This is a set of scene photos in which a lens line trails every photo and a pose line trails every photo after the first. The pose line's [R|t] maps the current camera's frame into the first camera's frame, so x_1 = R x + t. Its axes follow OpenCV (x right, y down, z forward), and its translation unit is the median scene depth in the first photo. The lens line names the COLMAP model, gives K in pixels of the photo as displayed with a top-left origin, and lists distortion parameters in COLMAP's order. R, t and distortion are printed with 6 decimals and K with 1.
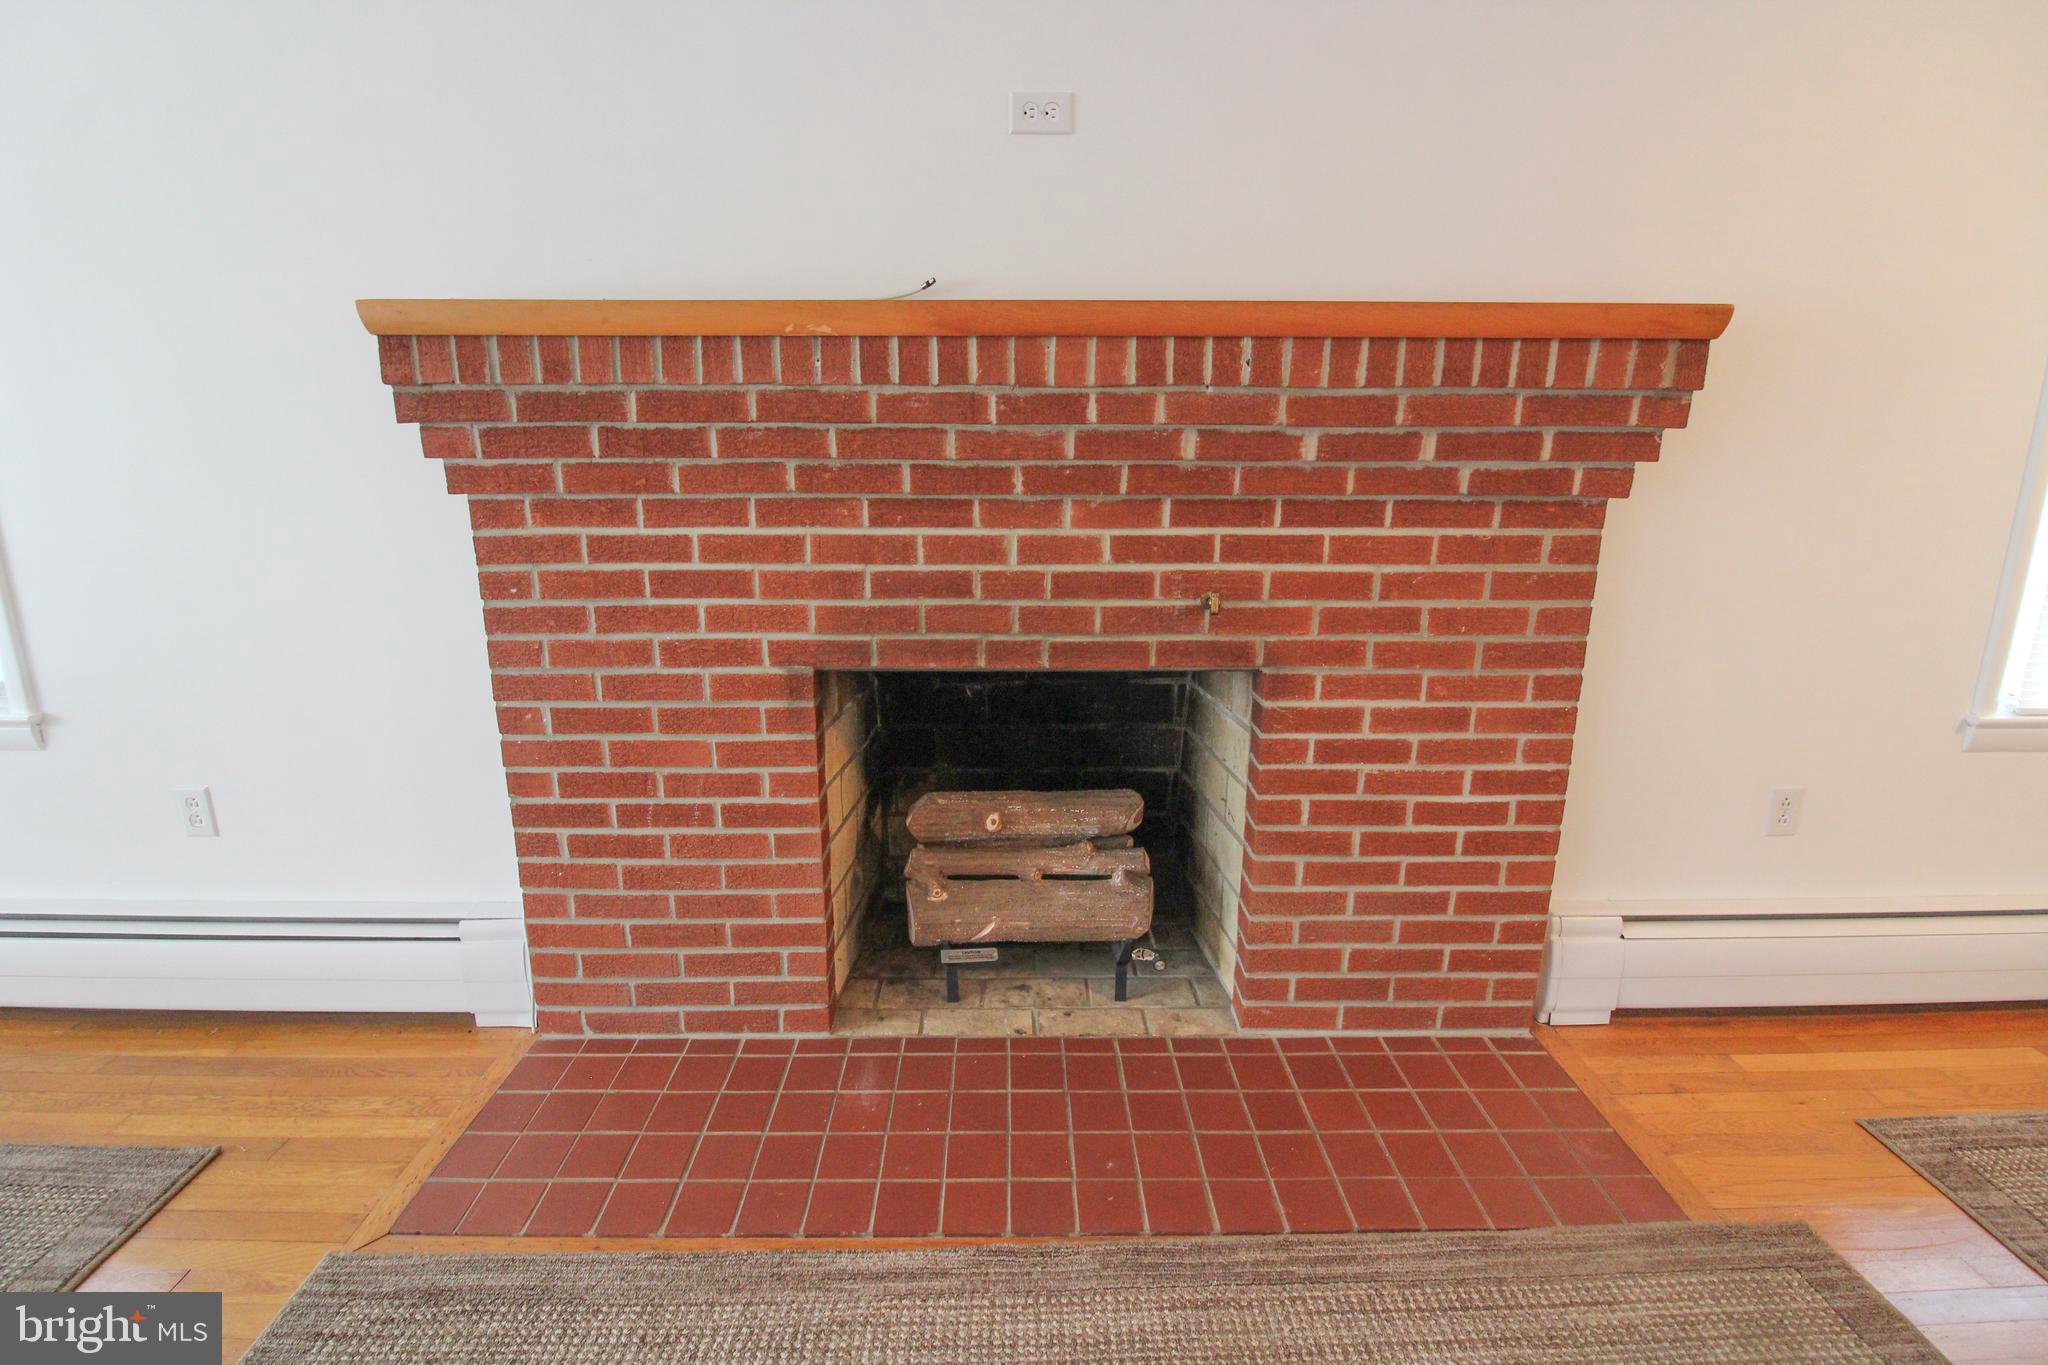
lens RADIAL K [[942.9, 0, 1014.8], [0, 942.9, 653.1], [0, 0, 1]] dist [-0.008882, -0.004011]
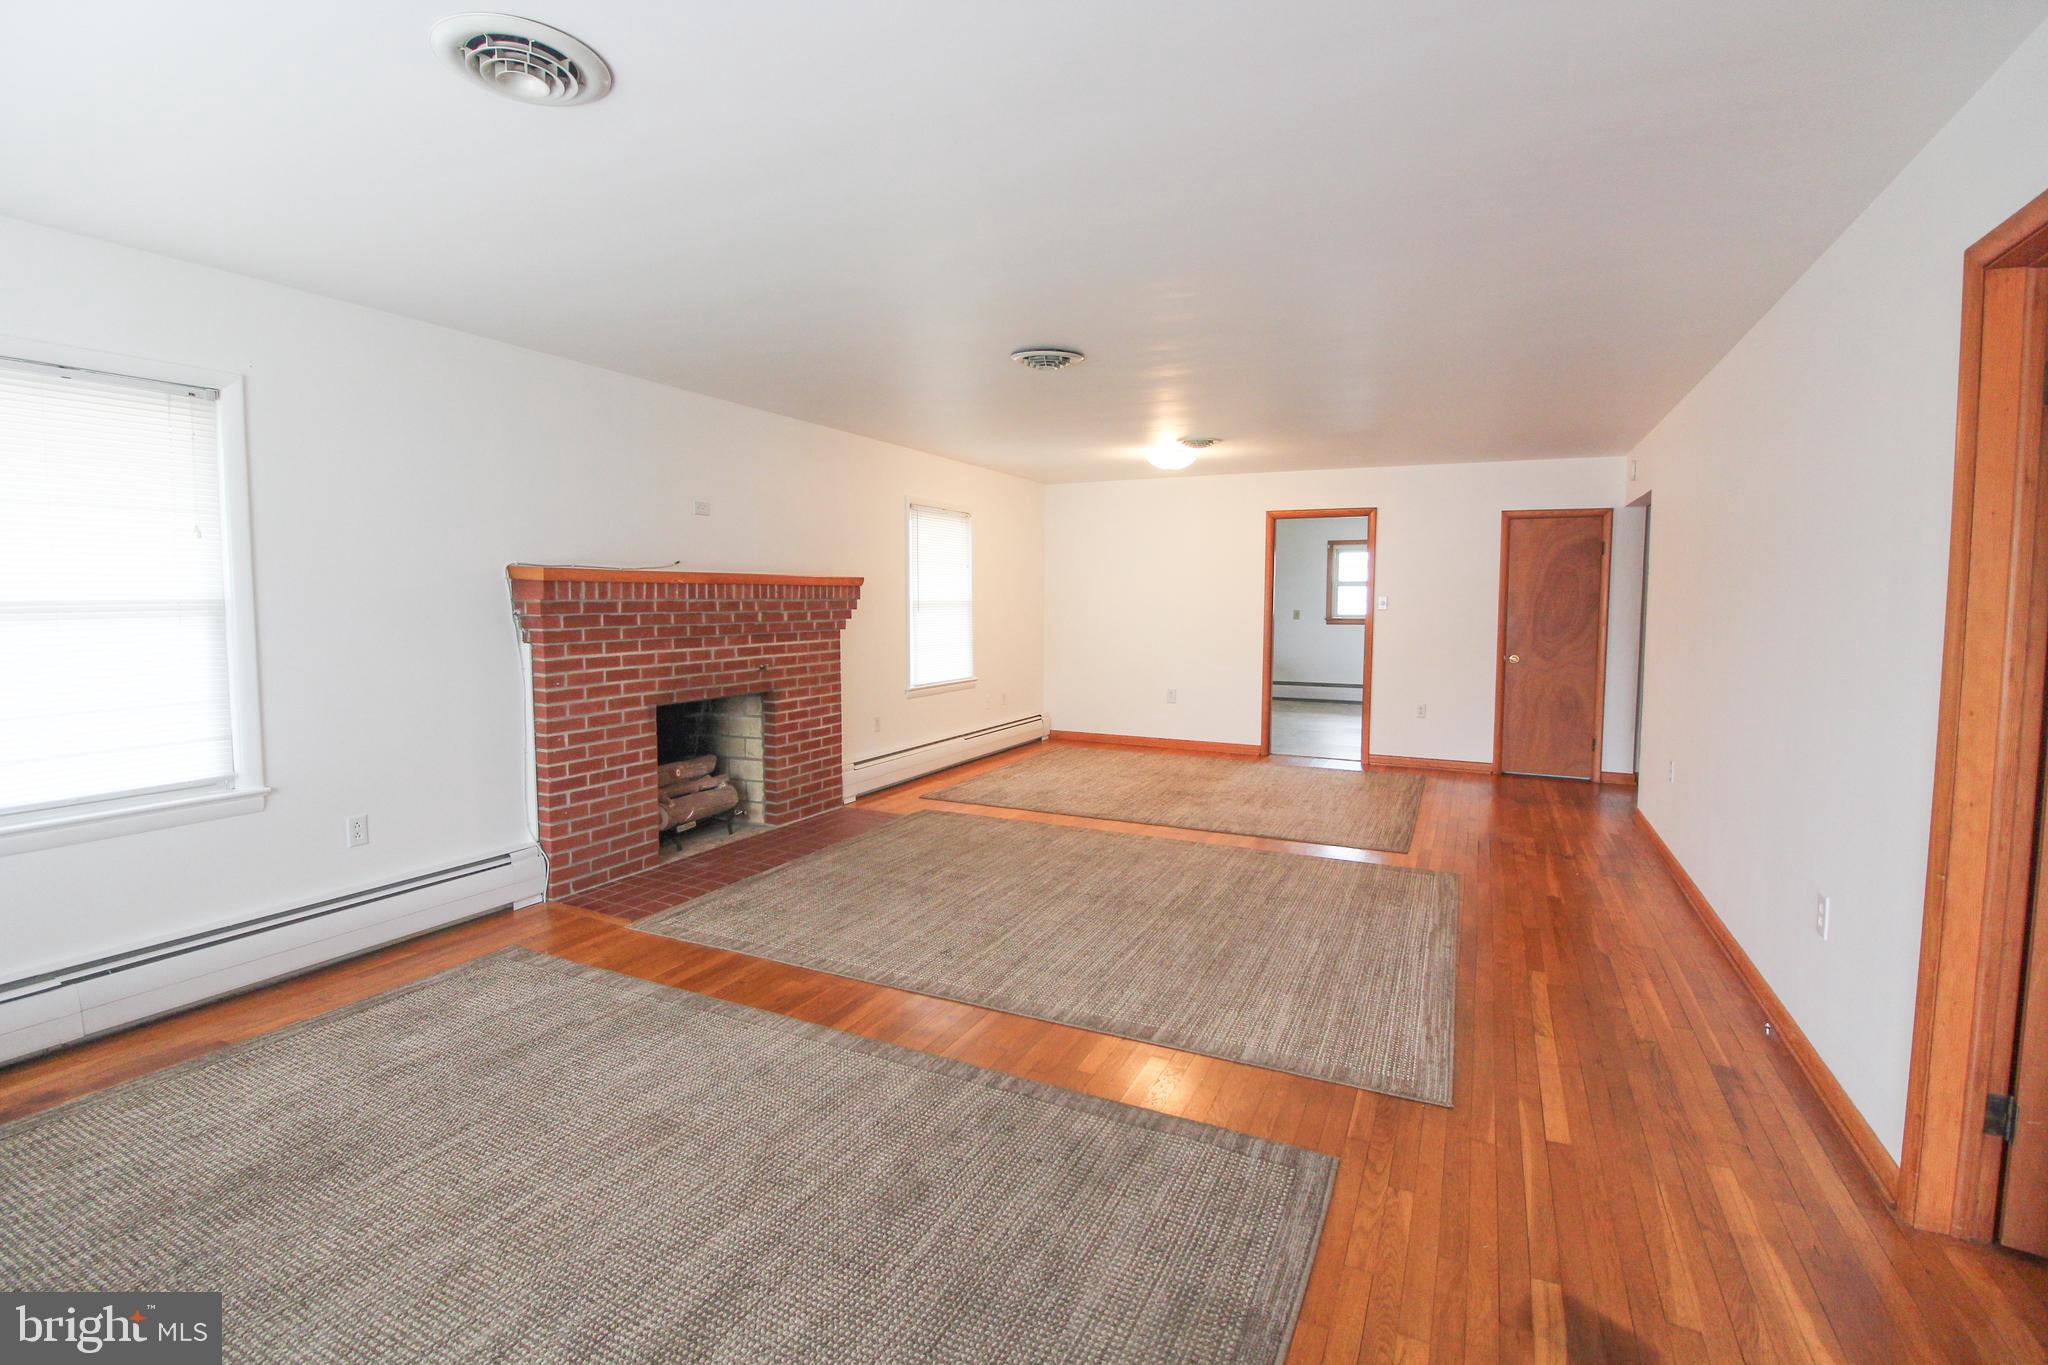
lens RADIAL K [[942.9, 0, 1030.1], [0, 942.9, 675.1], [0, 0, 1]] dist [-0.008882, -0.004011]
pose [[0.436992, -0.075872, 0.896260, -2.083806], [0.205518, 0.978499, -0.017371, 0.191866], [-0.875672, 0.191788, 0.443189, -1.054489]]
